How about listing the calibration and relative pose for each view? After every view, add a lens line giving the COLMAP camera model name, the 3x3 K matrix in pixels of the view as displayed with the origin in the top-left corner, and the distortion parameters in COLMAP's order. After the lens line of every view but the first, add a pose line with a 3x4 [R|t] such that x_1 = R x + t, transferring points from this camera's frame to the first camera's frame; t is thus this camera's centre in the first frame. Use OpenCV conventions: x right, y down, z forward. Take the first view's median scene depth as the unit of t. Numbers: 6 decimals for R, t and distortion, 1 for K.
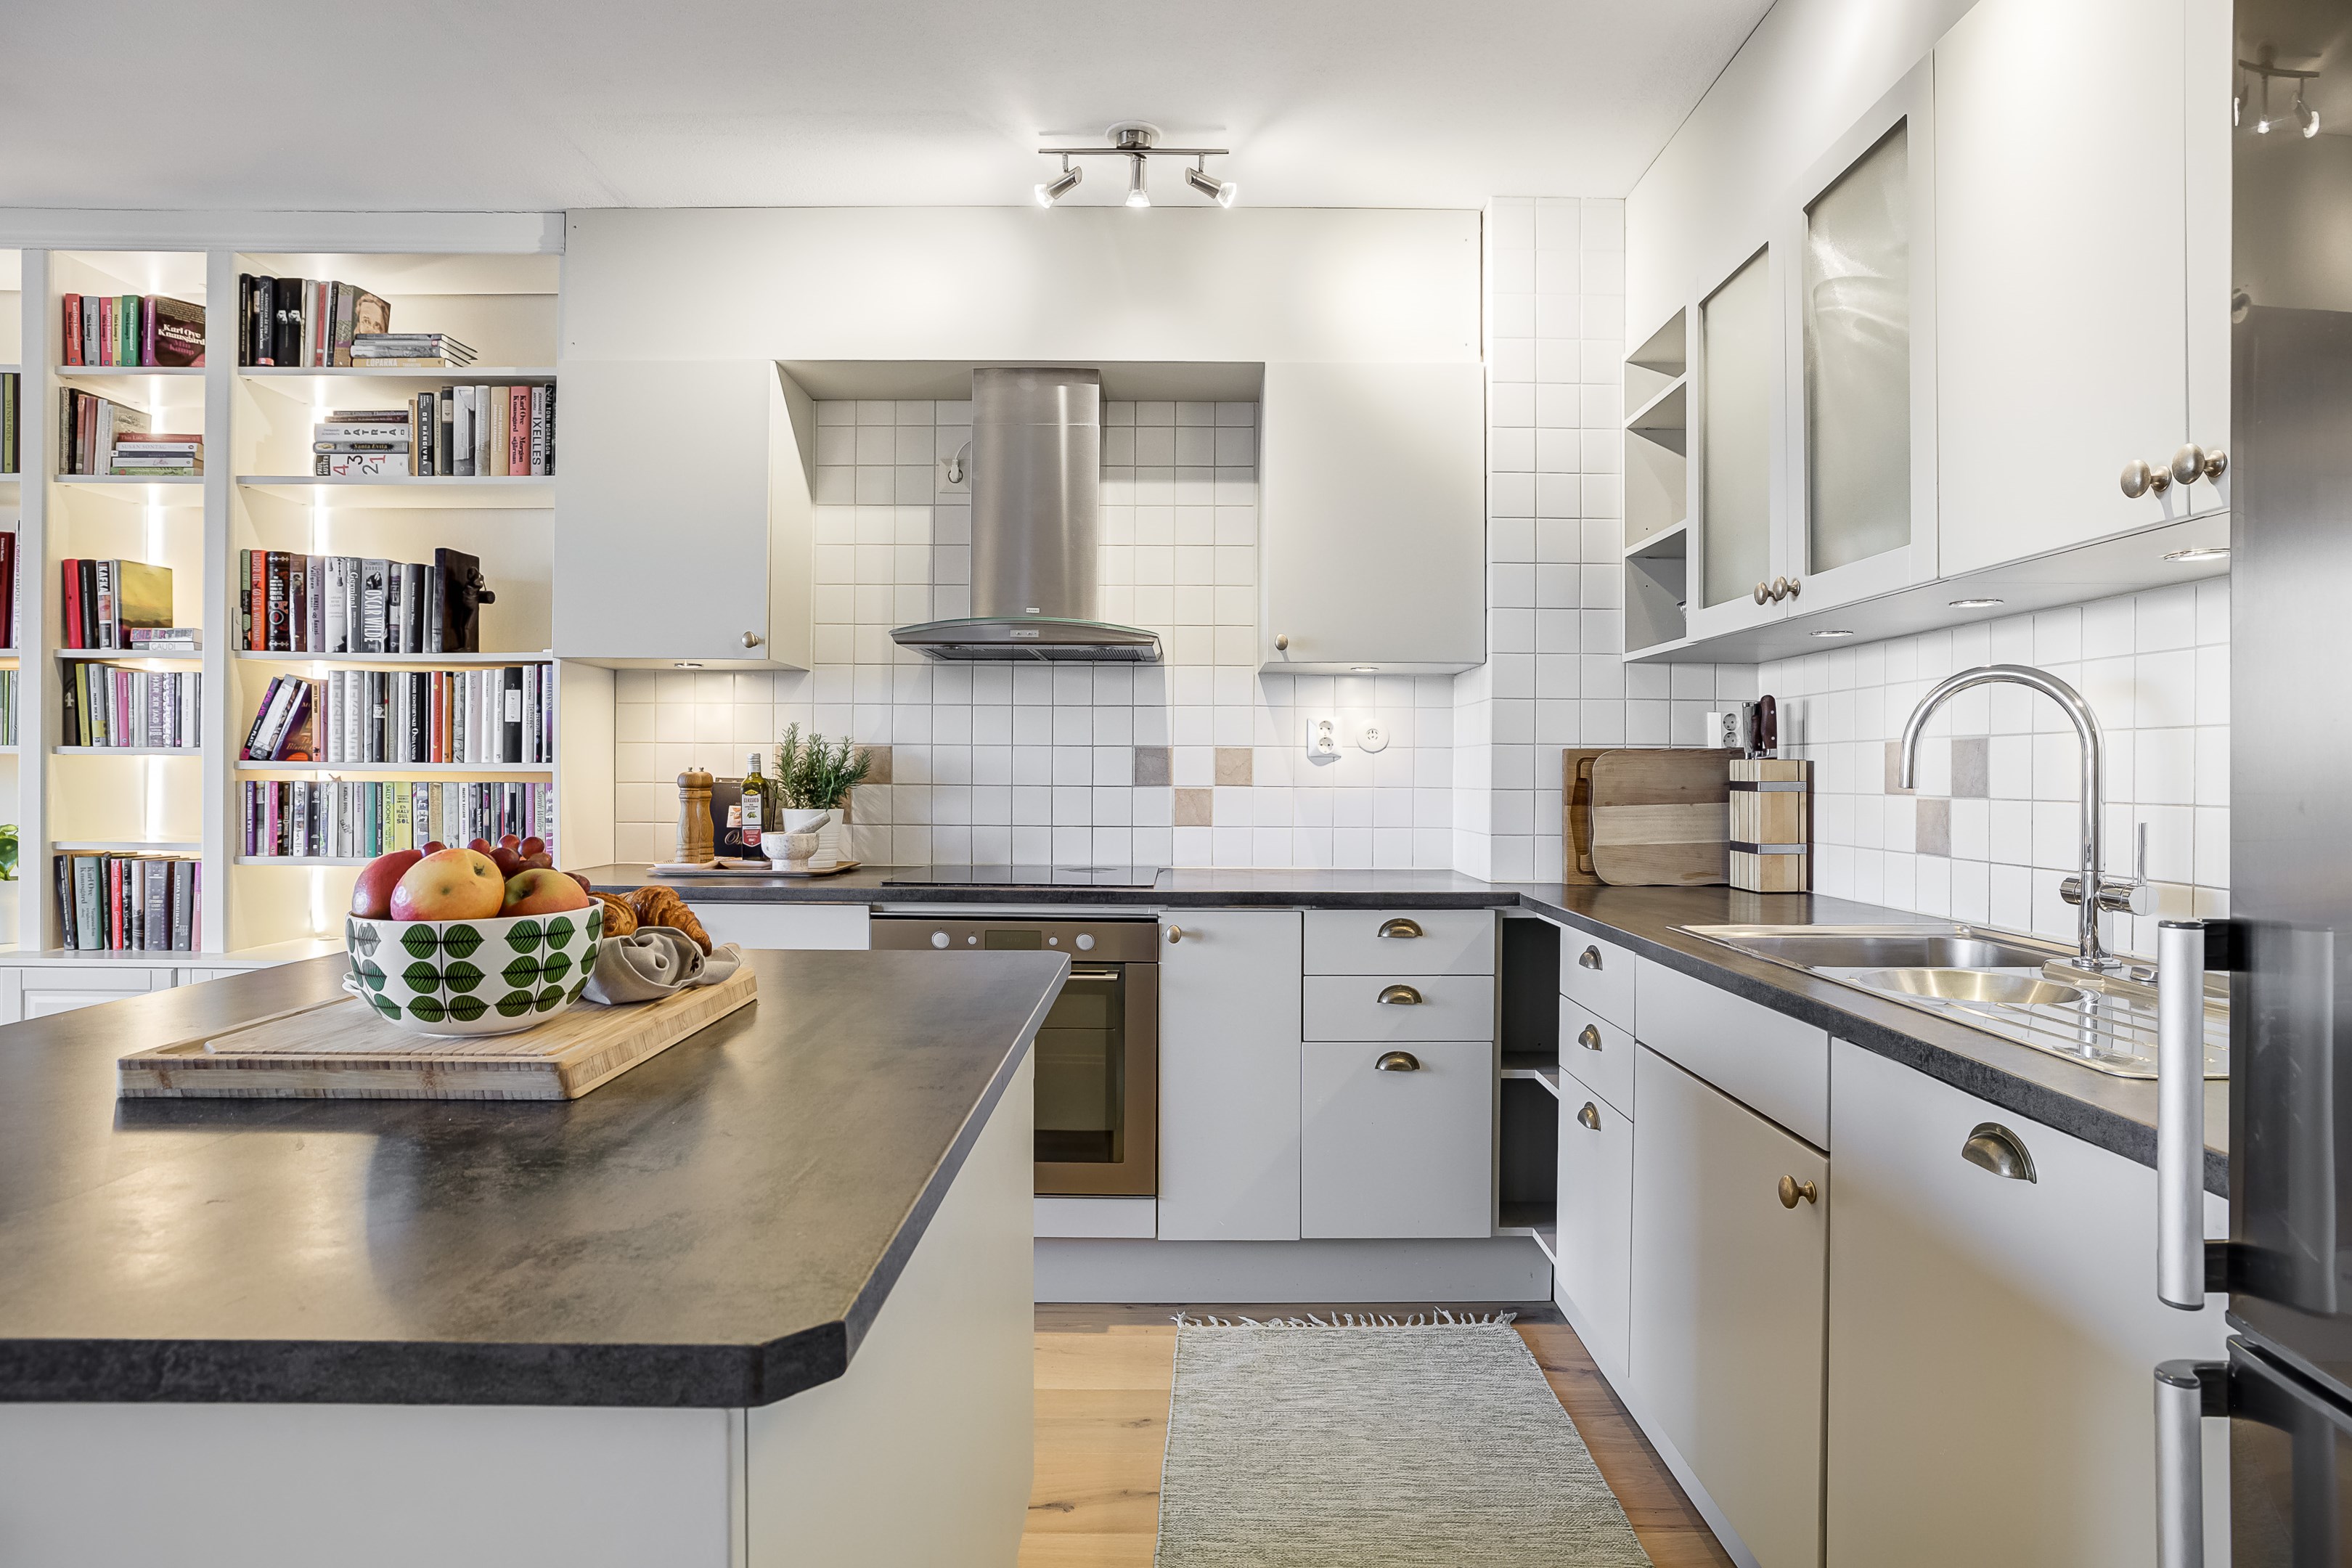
lens RADIAL K [[1250.9, 0, 1168.9], [0, 1250.9, 767.0], [0, 0, 1]] dist [-0.022023, 0.011696]
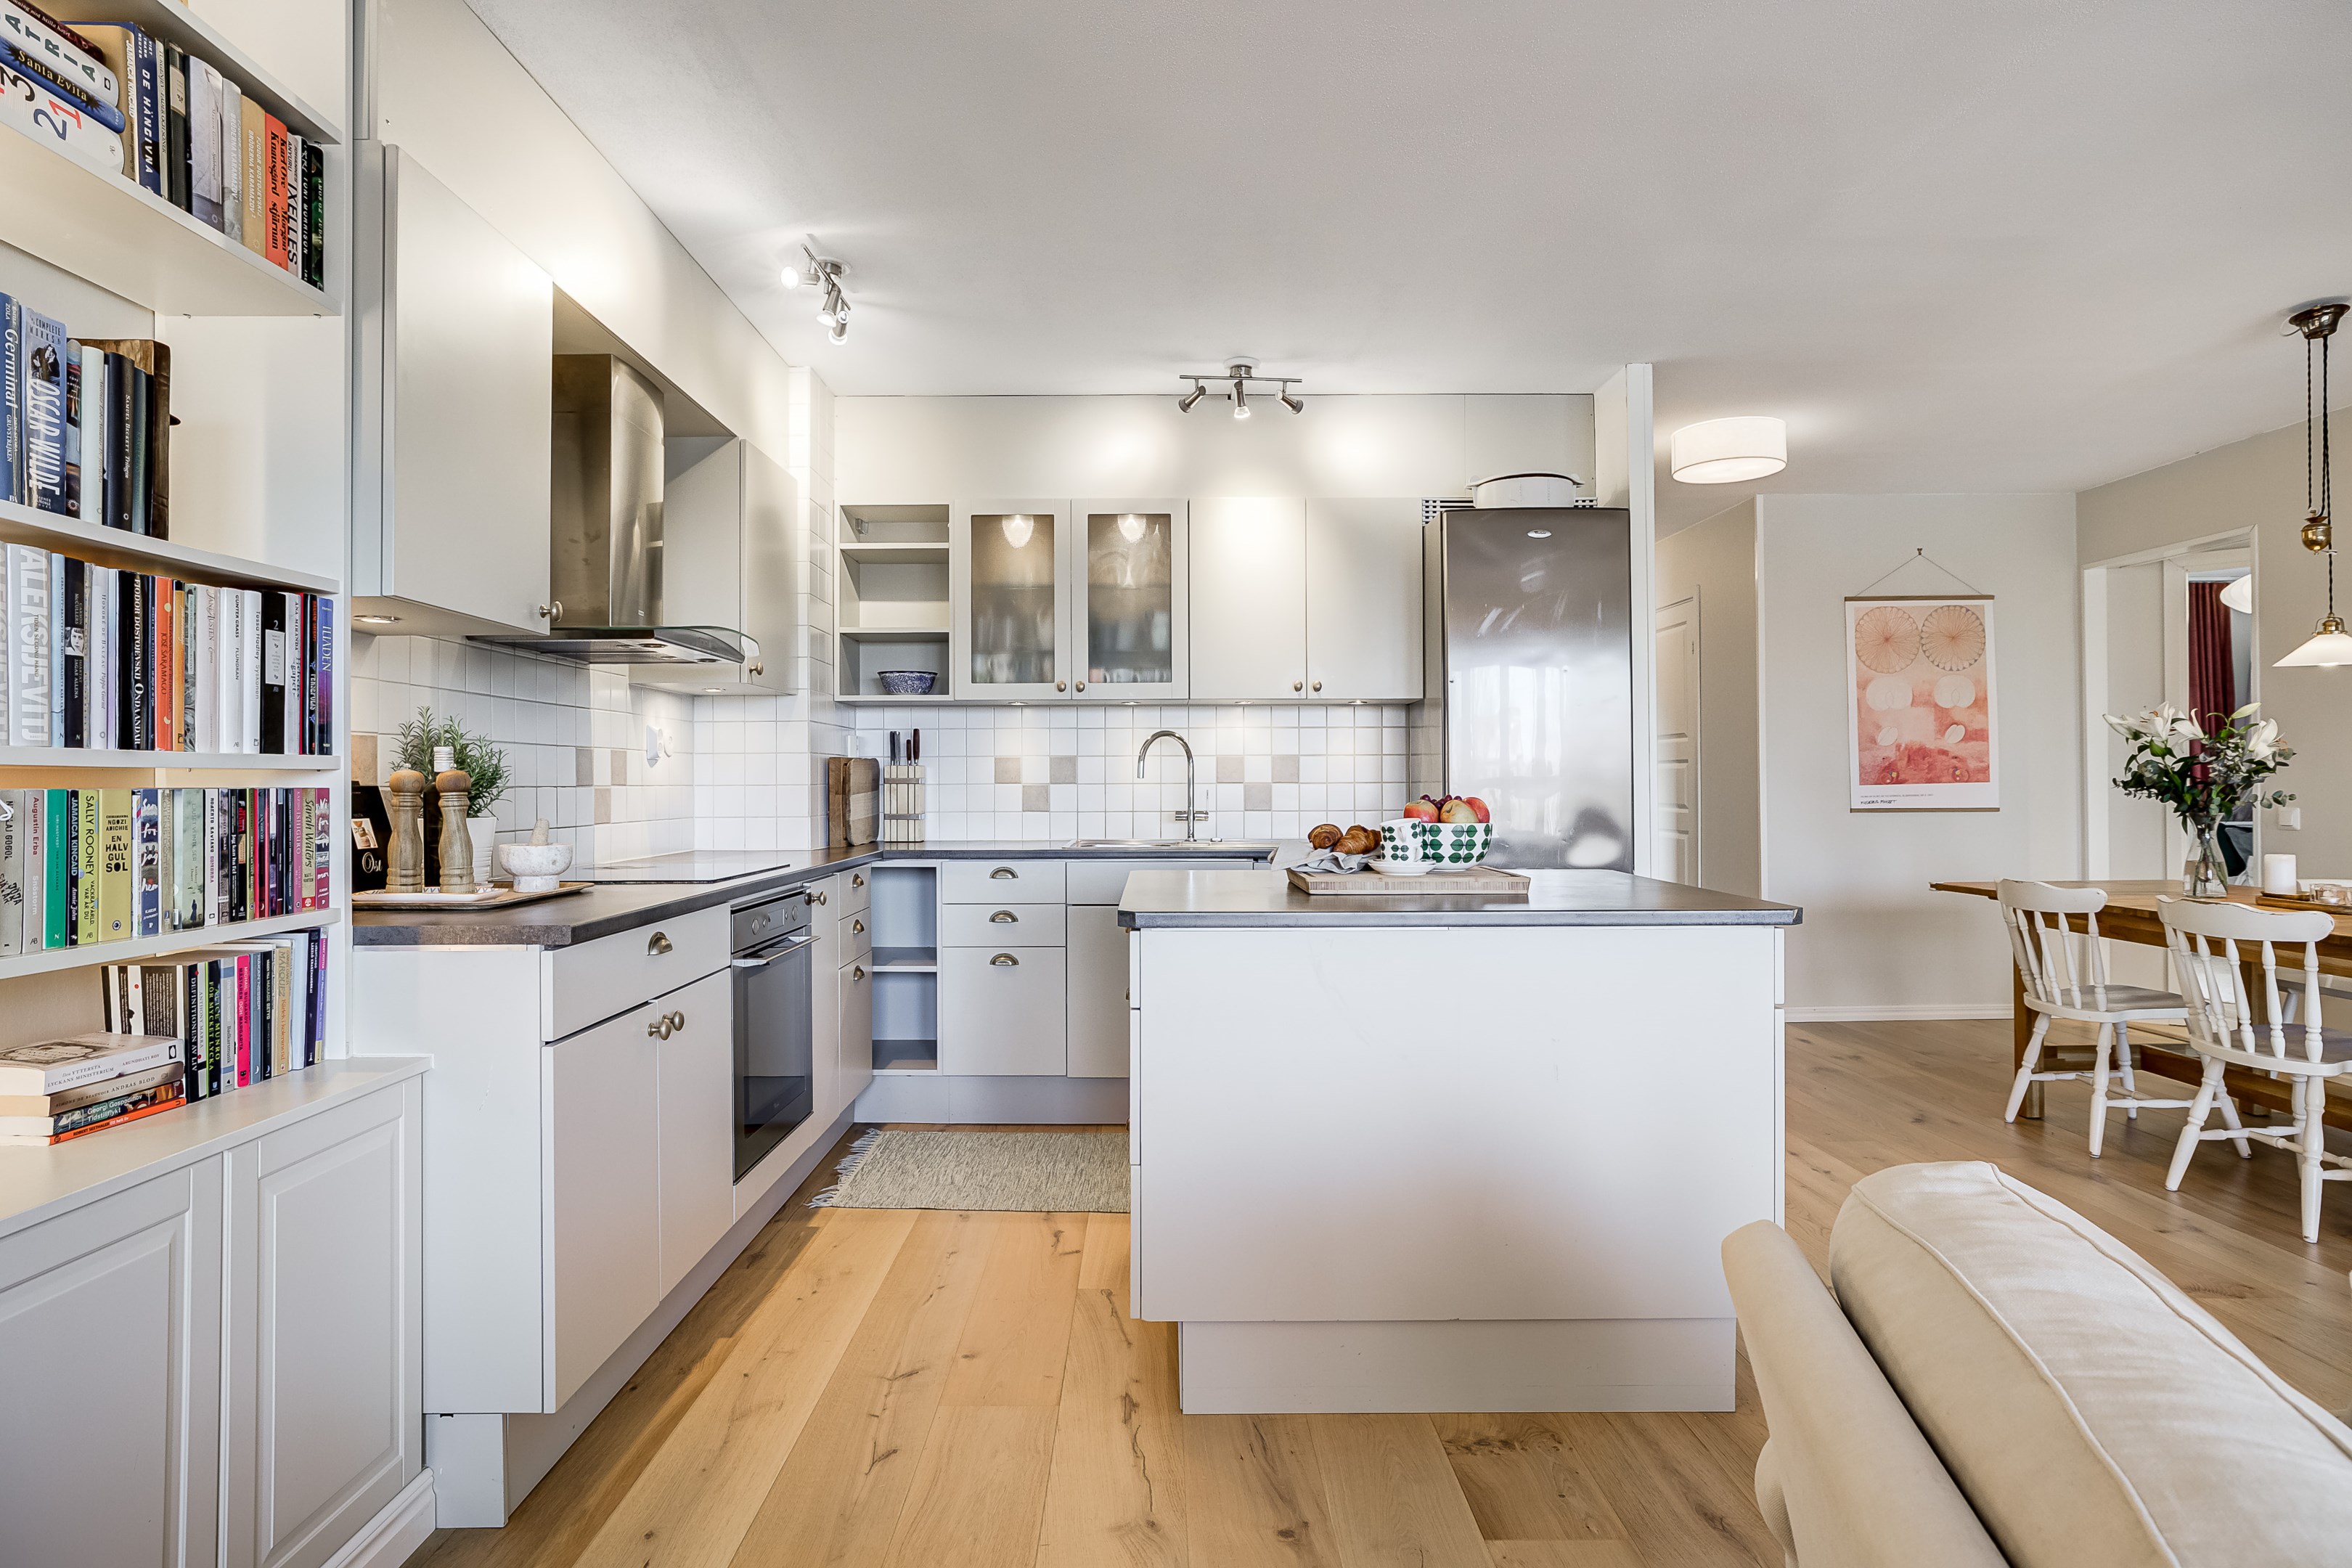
lens RADIAL K [[1278.4, 0, 1156.6], [0, 1278.4, 777.1], [0, 0, 1]] dist [-0.032328, 0.021049]
pose [[-0.008128, -0.000041, 0.999967, -1.129908], [0.000041, 1.000000, 0.000042, 0.007948], [-0.999967, 0.000042, -0.008128, 0.584384]]
